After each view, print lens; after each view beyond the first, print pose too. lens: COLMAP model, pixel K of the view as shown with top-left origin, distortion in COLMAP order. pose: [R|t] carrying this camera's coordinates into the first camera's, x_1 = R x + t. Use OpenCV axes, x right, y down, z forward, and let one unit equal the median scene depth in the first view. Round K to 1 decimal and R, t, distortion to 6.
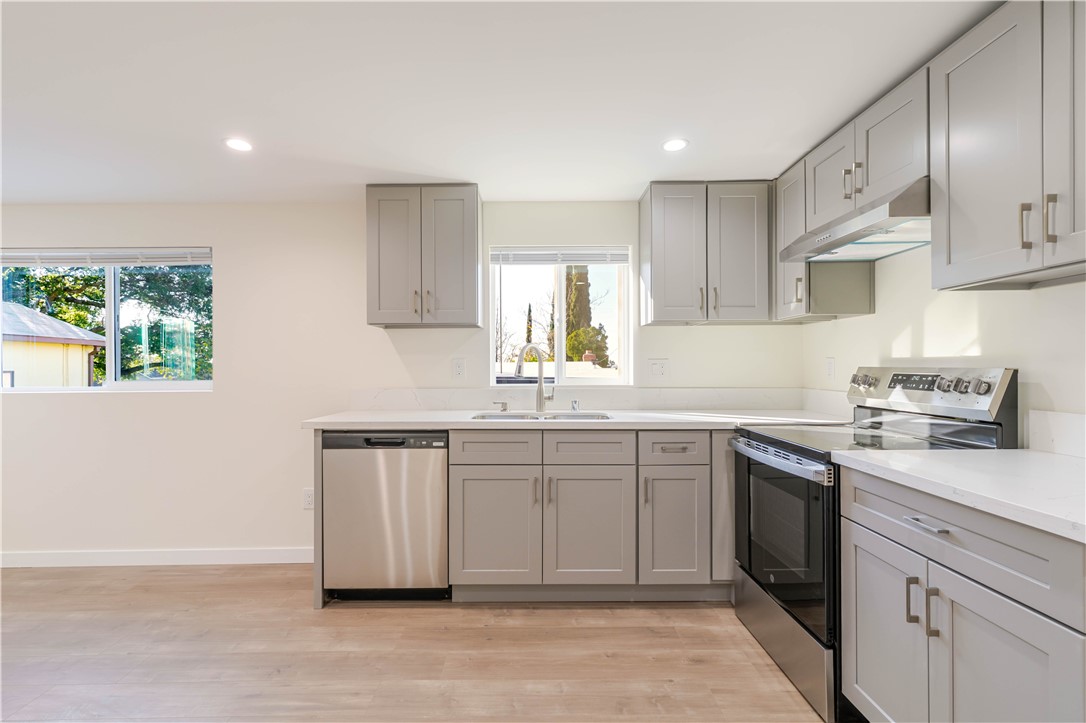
lens RADIAL K [[522.3, 0, 531.6], [0, 522.3, 365.4], [0, 0, 1]] dist [0.000564, -0.000506]
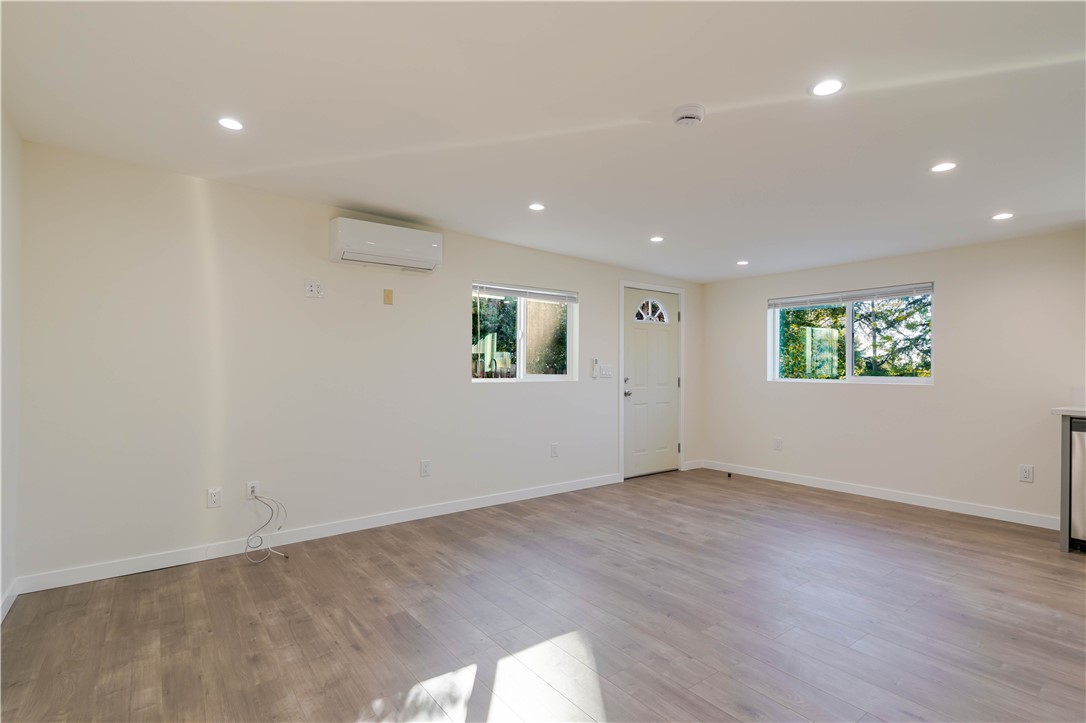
lens RADIAL K [[522.3, 0, 538.4], [0, 522.3, 368.7], [0, 0, 1]] dist [0.000564, -0.000506]
pose [[0.585220, 0.008799, -0.810827, -0.119836], [-0.004682, 0.999961, 0.007473, 0.000050], [0.810861, -0.000577, 0.585238, -0.850694]]
